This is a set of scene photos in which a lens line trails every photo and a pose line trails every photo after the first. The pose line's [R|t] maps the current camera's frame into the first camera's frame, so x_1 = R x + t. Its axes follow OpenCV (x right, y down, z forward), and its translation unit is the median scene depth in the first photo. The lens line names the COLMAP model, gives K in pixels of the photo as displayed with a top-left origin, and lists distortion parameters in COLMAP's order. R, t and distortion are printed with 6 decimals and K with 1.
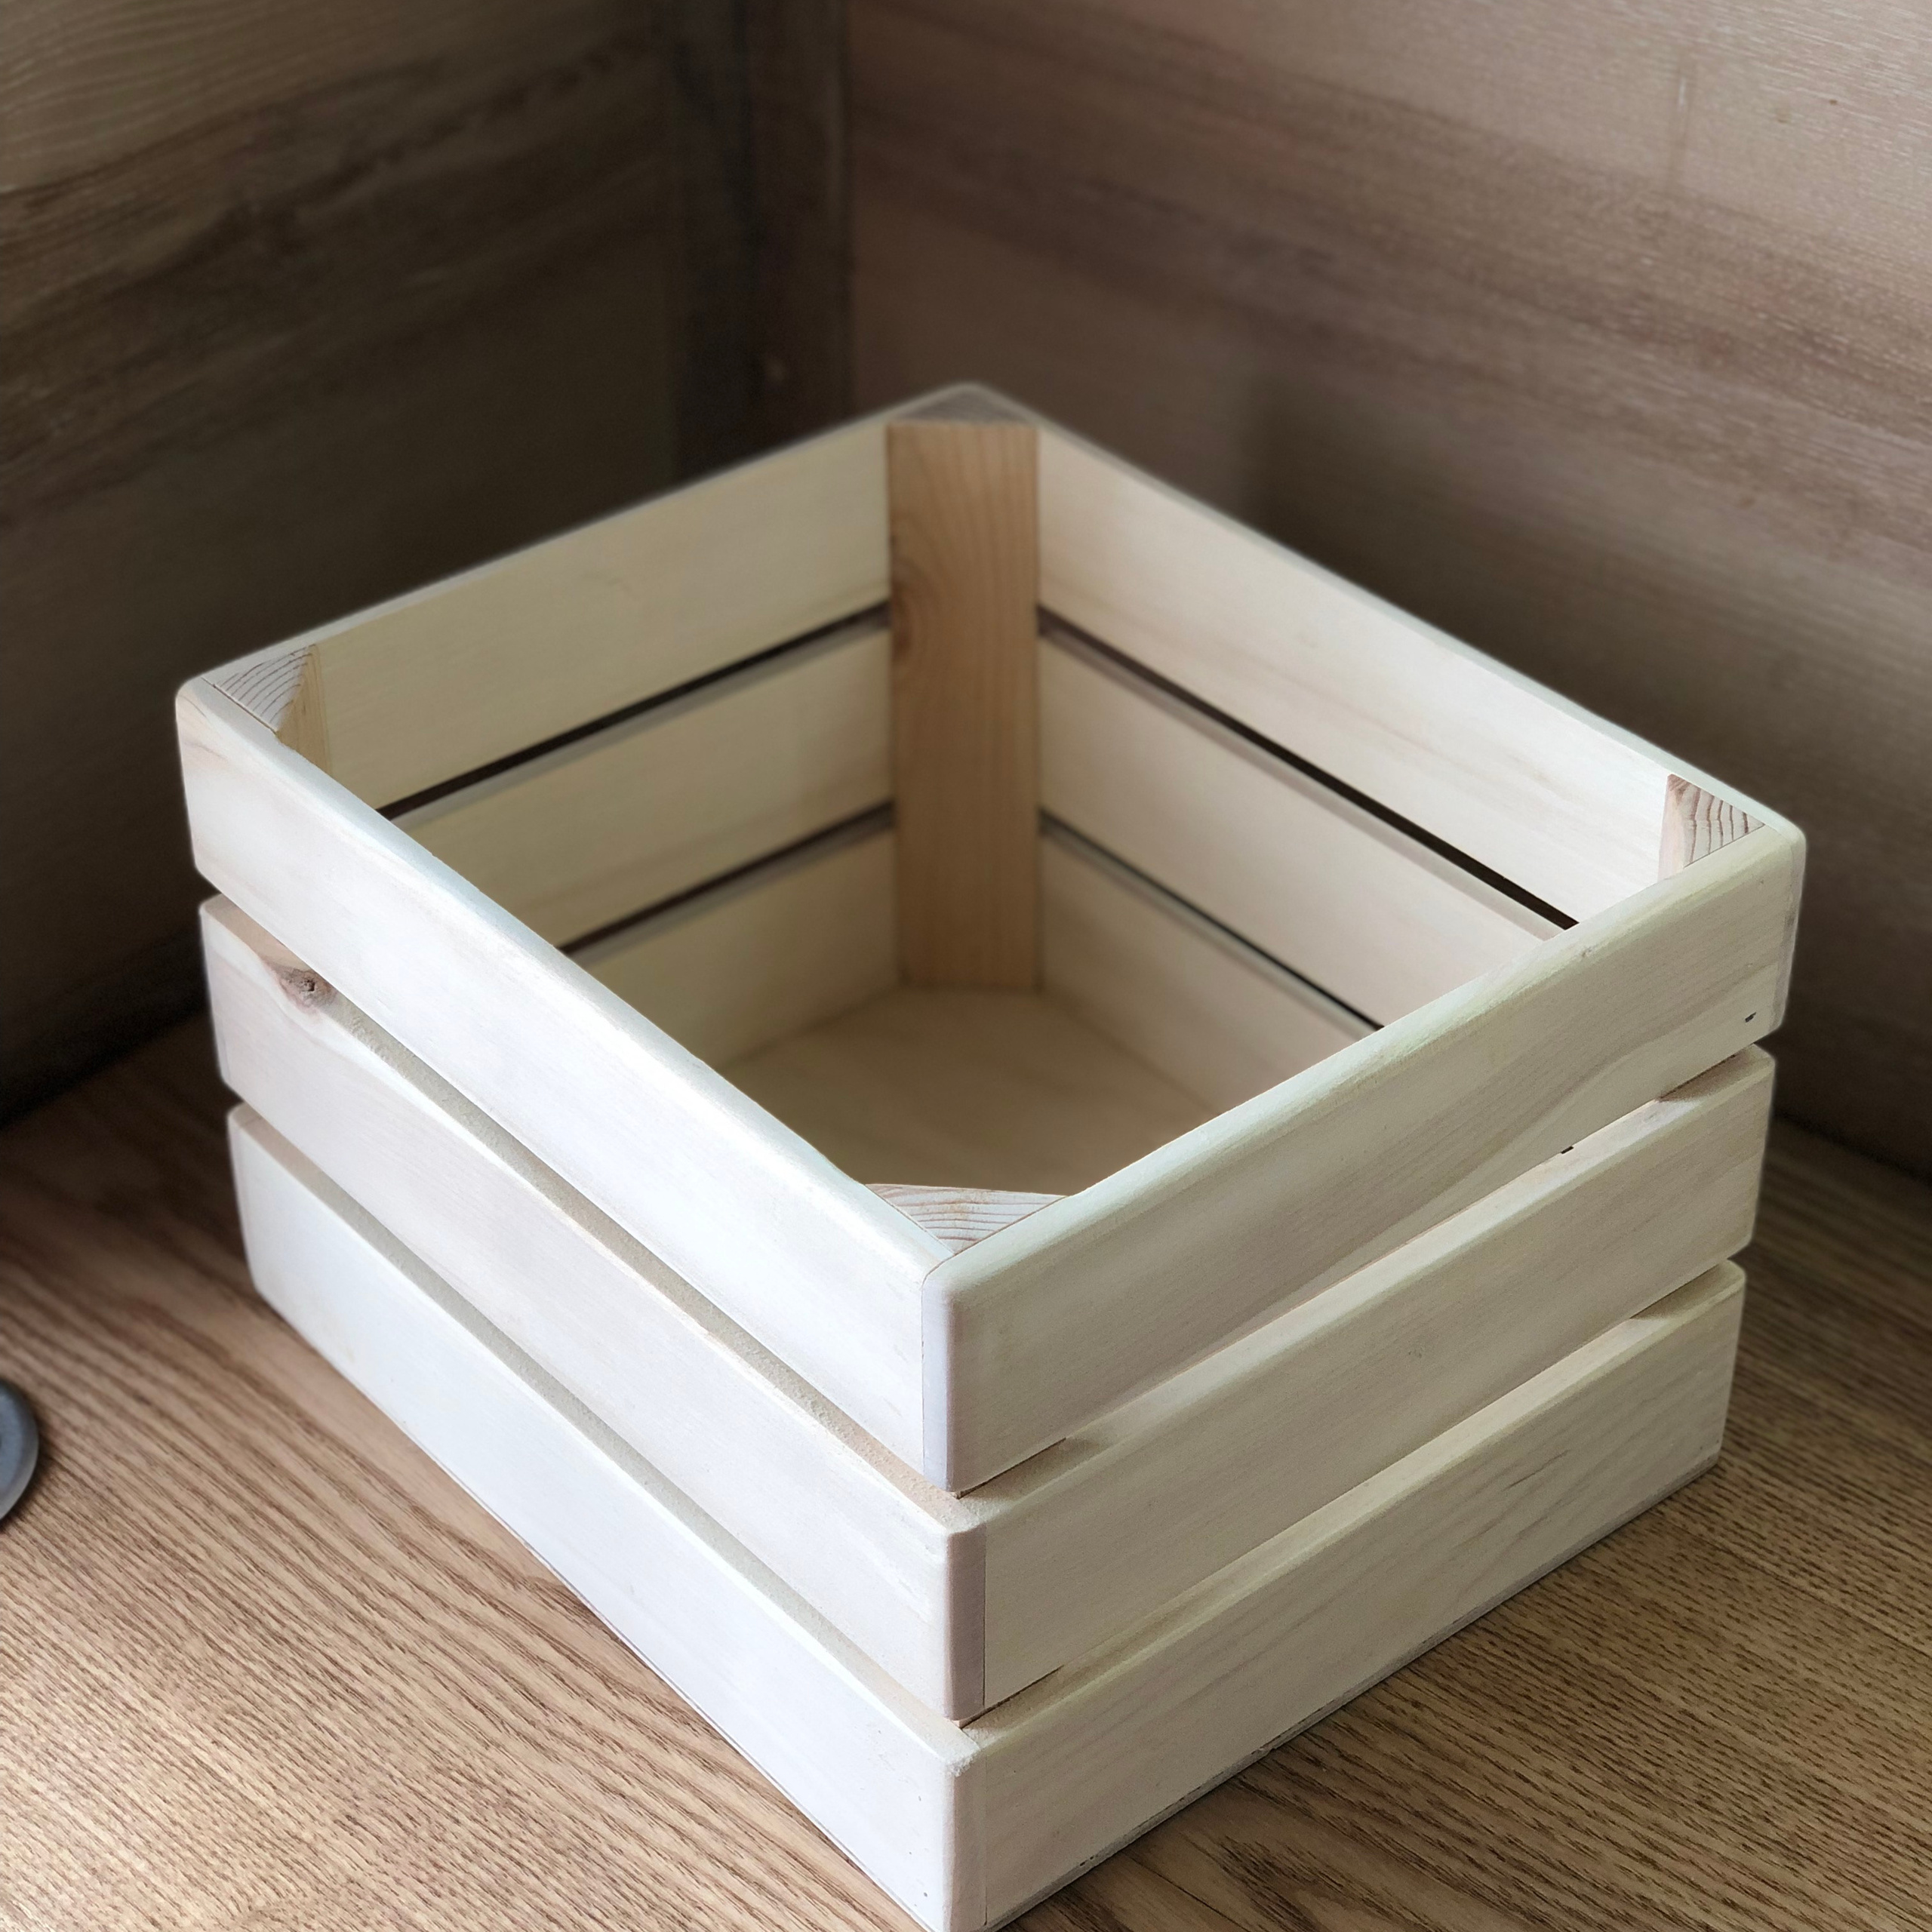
lens RADIAL K [[3834.2, 0, 958.7], [0, 3834.2, 892.8], [0, 0, 1]] dist [0.043496, 0.000000]
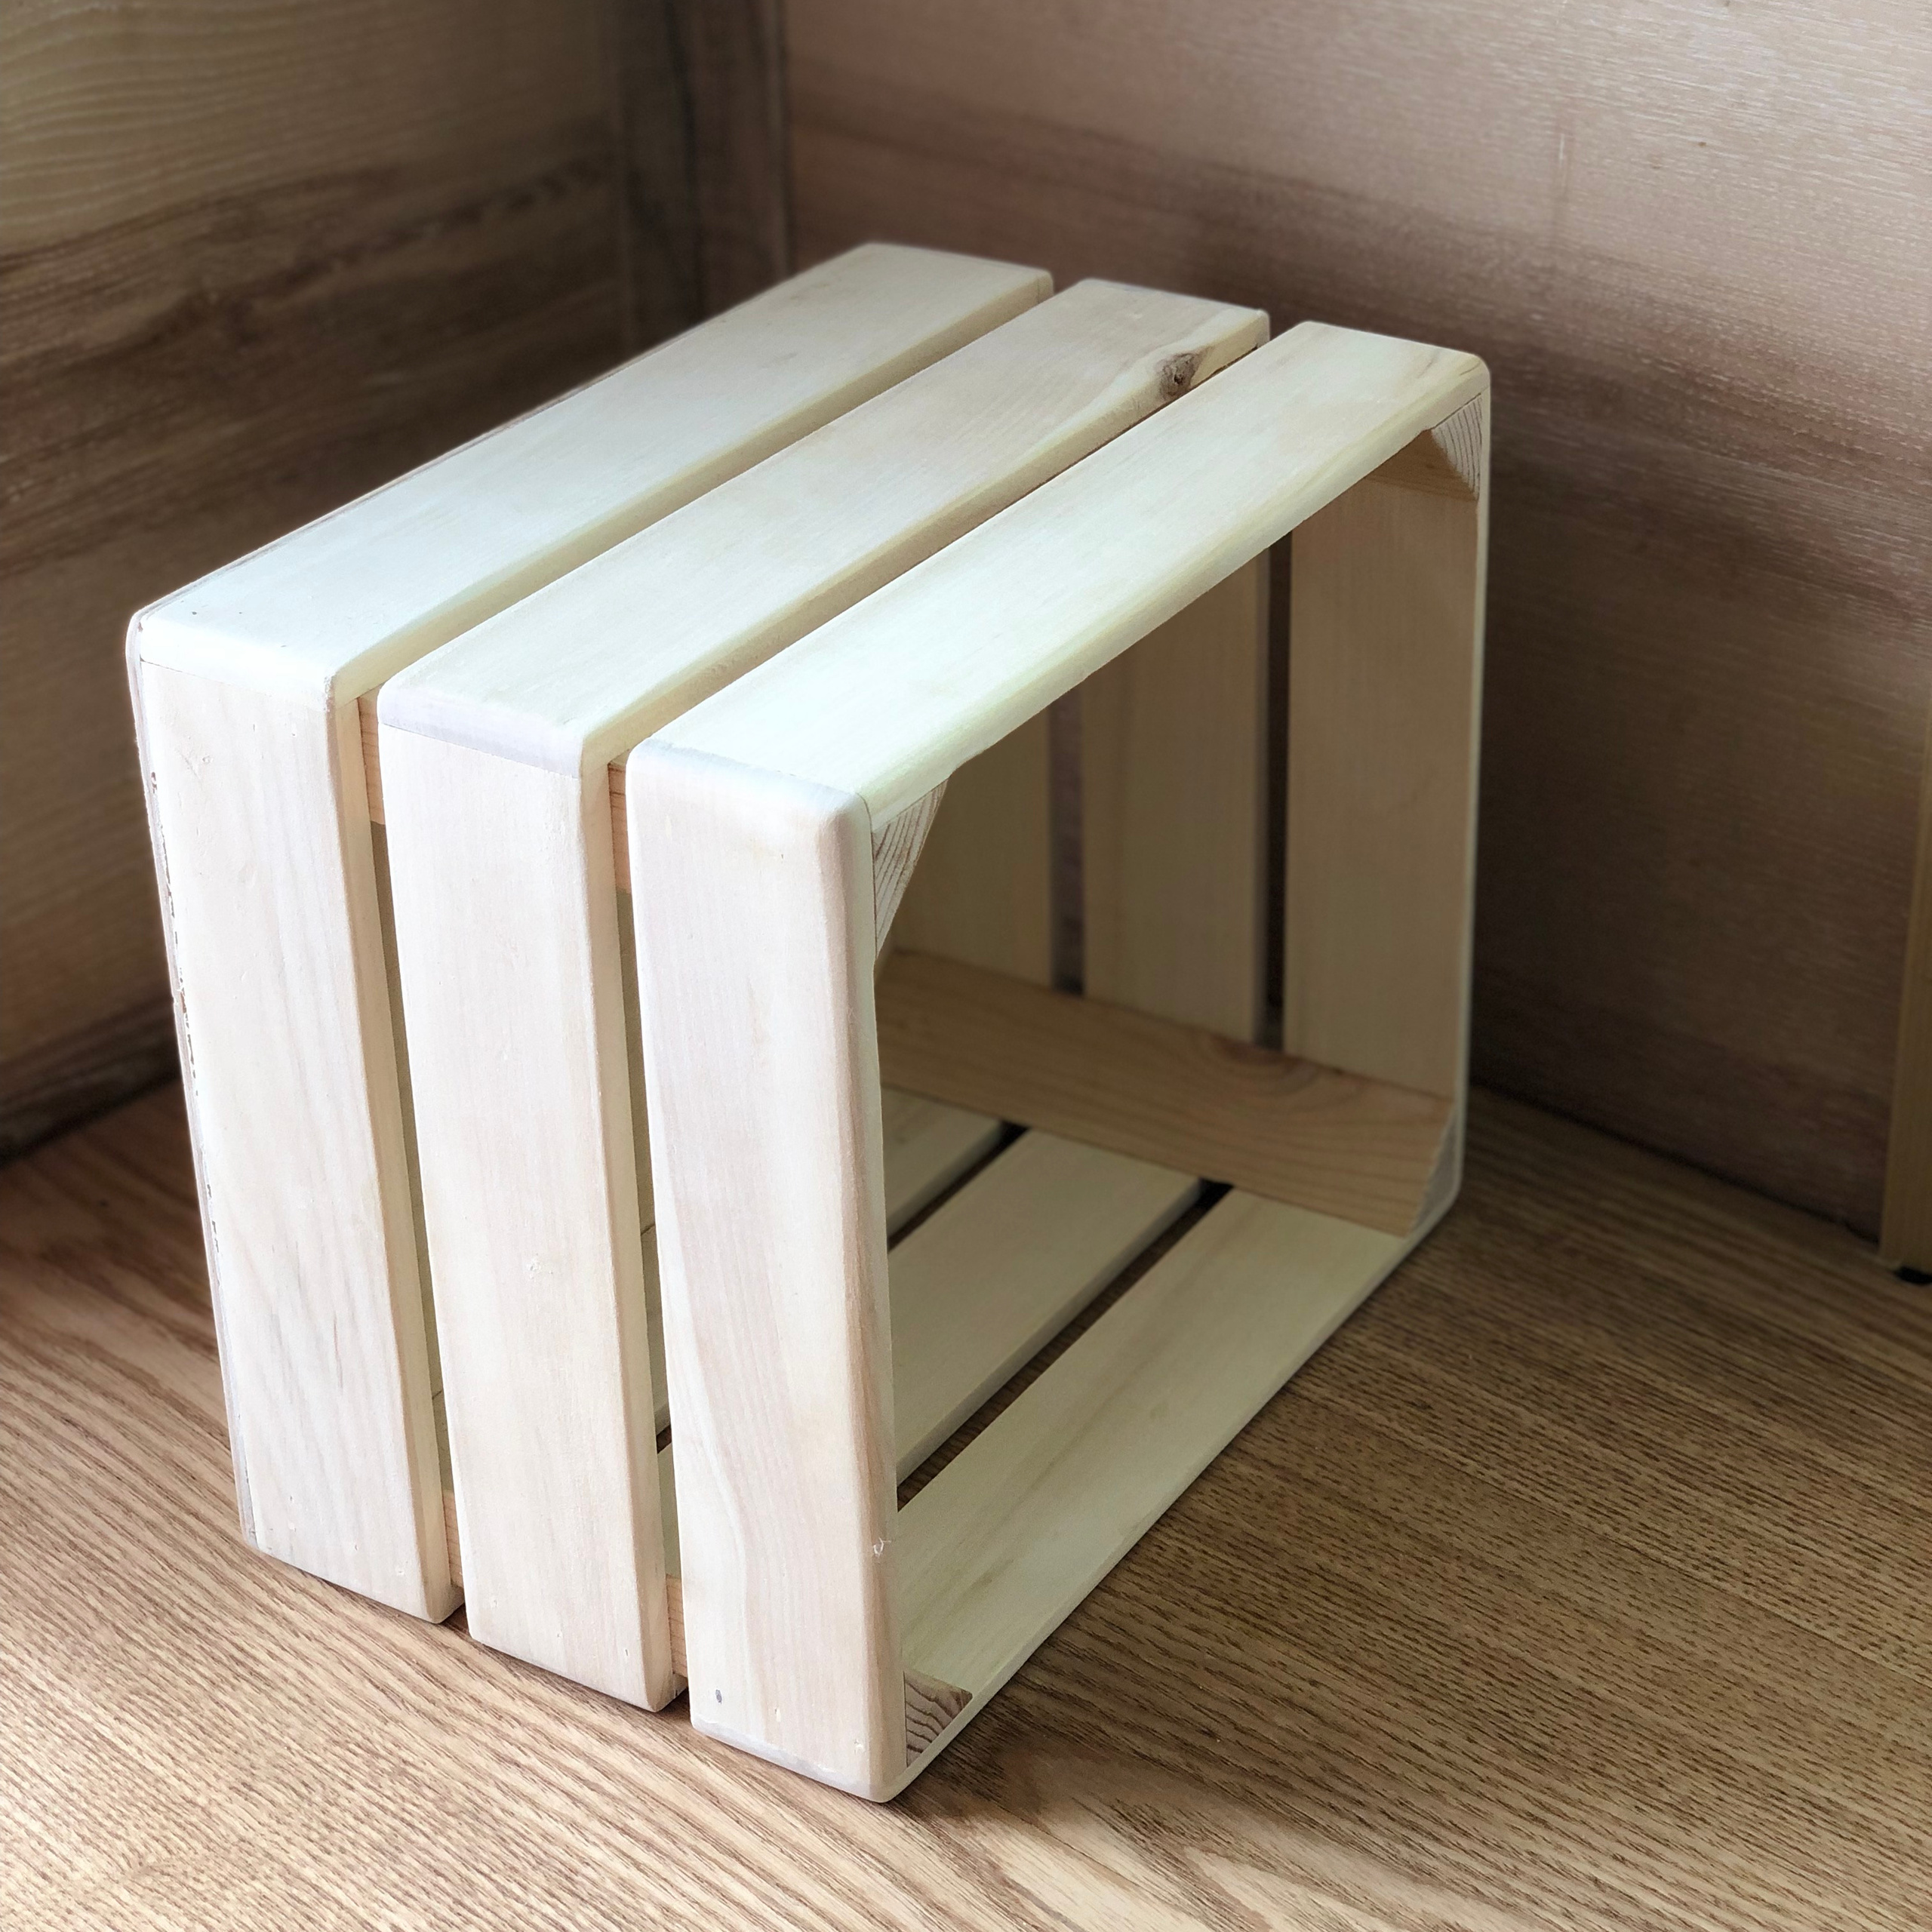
lens RADIAL K [[3834.2, 0, 948.9], [0, 3834.2, 874.1], [0, 0, 1]] dist [0.043496, 0.000000]
pose [[0.999694, -0.005320, -0.024156, 0.049230], [0.002477, 0.993221, -0.116212, 0.117553], [0.024610, 0.116116, 0.992931, -0.020072]]
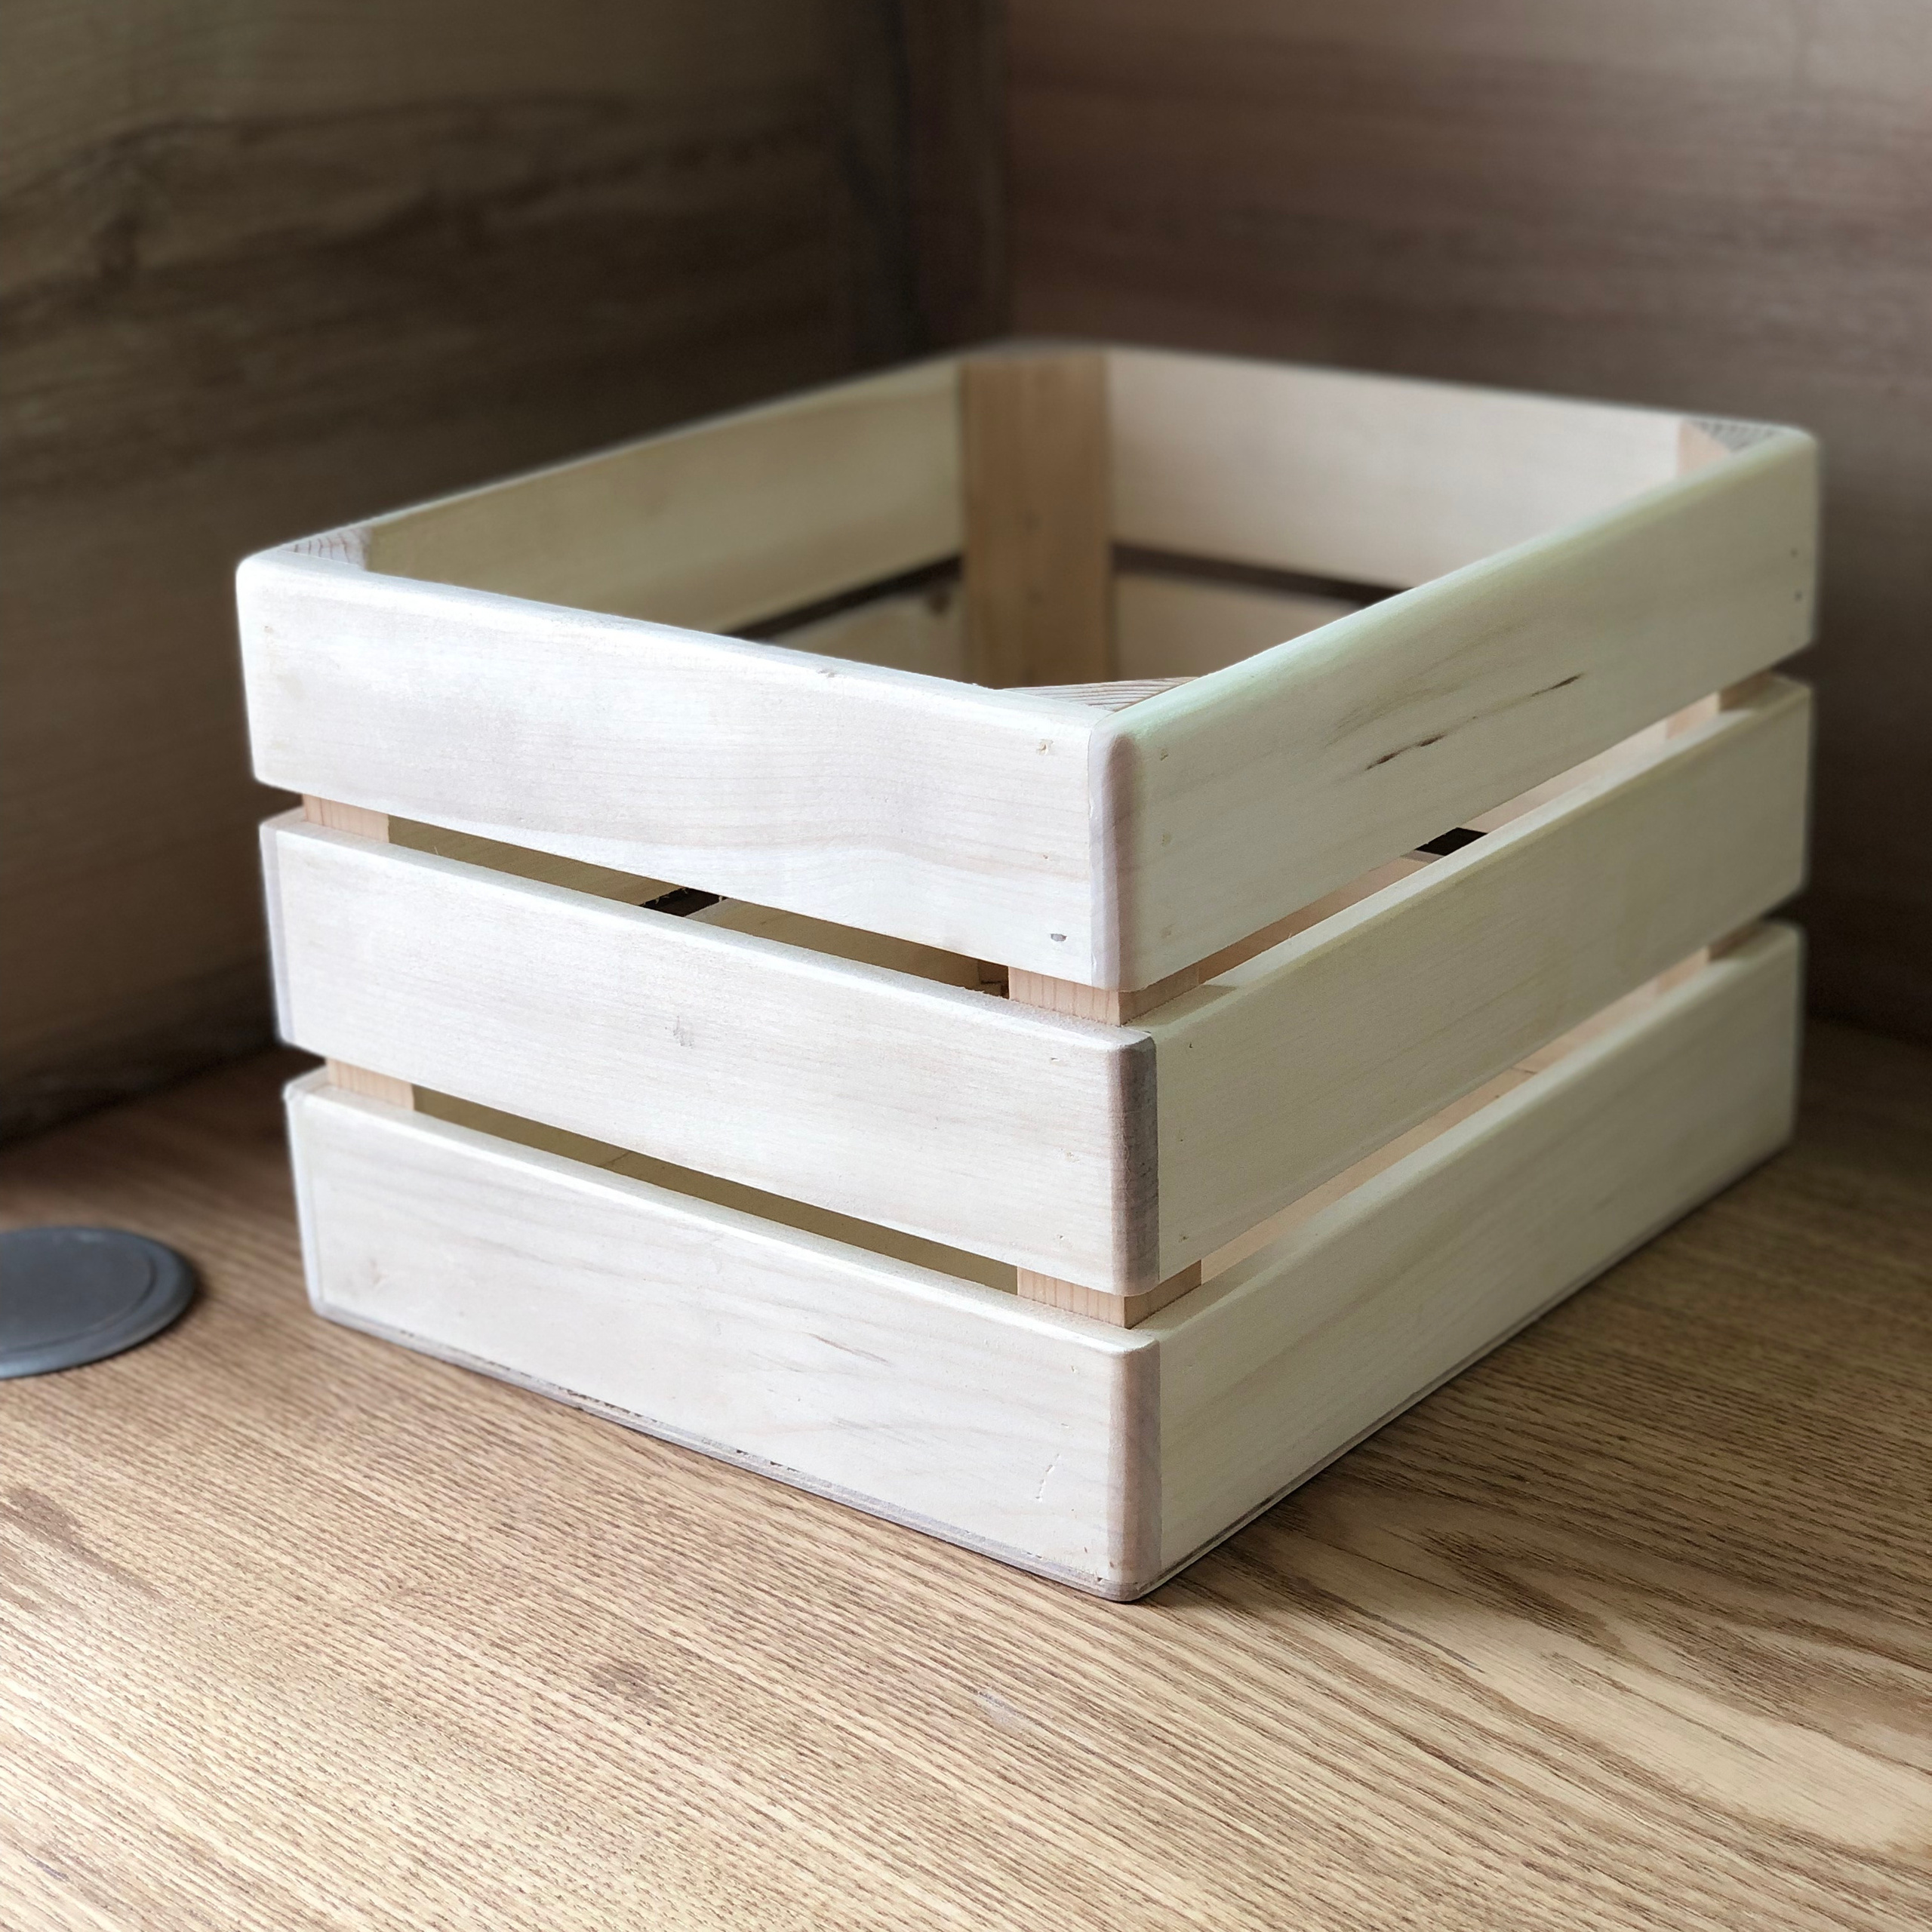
lens RADIAL K [[3834.2, 0, 958.5], [0, 3834.2, 874.8], [0, 0, 1]] dist [0.043496, 0.000000]
pose [[0.999311, -0.012608, -0.034918, -0.010140], [0.003221, 0.966465, -0.256777, 0.318788], [0.036984, 0.256487, 0.965840, 0.040297]]
